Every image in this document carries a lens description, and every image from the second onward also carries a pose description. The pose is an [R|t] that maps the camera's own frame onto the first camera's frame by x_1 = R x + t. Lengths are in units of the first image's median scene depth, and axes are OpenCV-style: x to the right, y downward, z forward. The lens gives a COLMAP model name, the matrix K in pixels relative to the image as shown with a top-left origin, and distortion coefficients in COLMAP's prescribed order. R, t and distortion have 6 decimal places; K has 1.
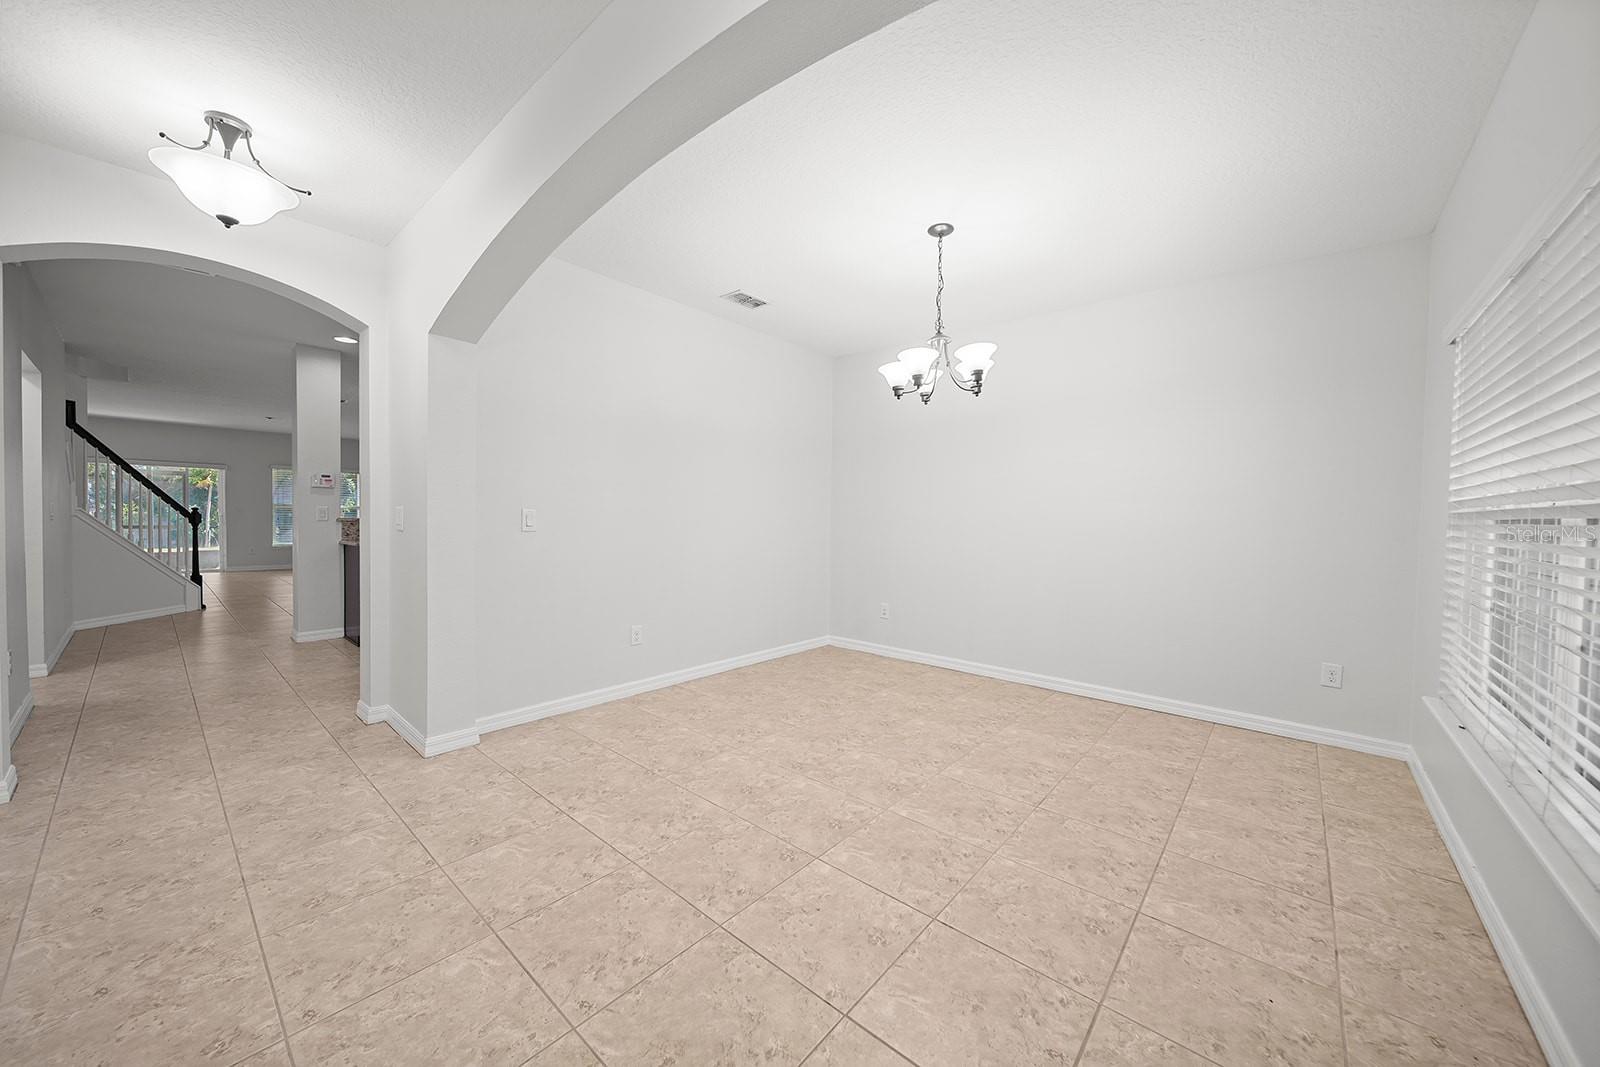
lens RADIAL K [[579.1, 0, 796.3], [0, 579.1, 523.5], [0, 0, 1]] dist [-0.000486, -0.001610]
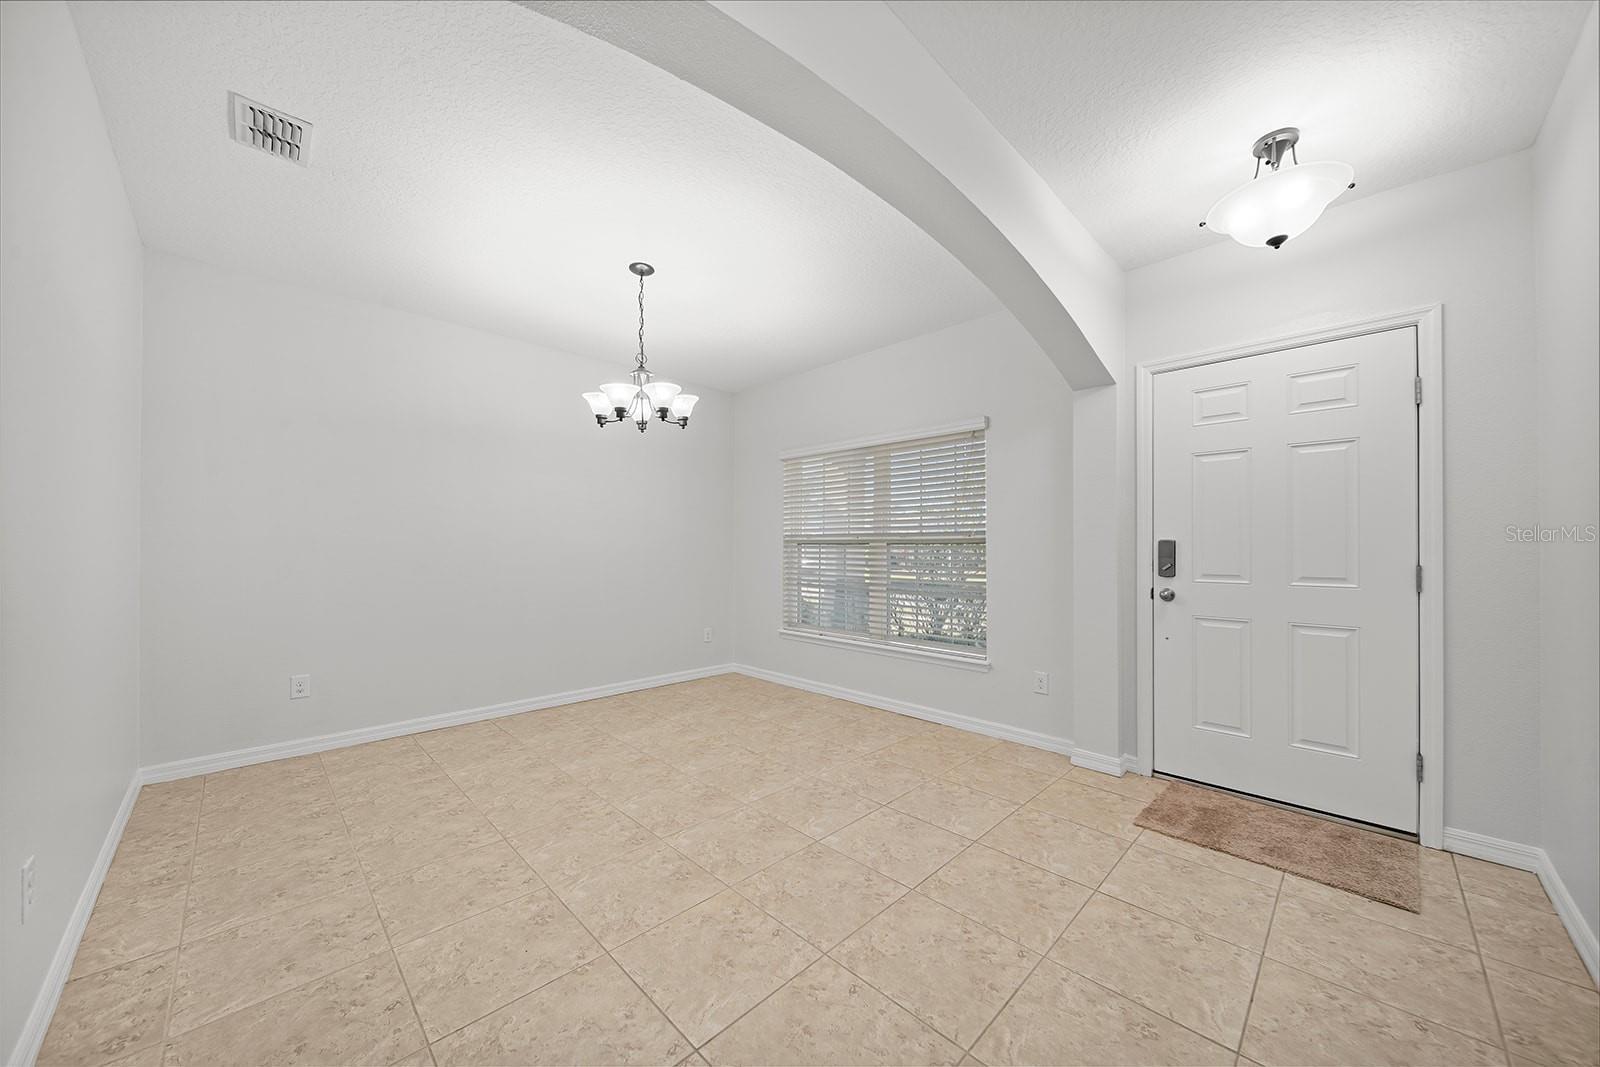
lens RADIAL K [[579.1, 0, 792.7], [0, 579.1, 556.9], [0, 0, 1]] dist [-0.000486, -0.001610]
pose [[0.056944, -0.031313, 0.997886, -0.766152], [0.009335, 0.999481, 0.030830, -0.014026], [-0.998334, 0.007559, 0.057207, 0.686890]]
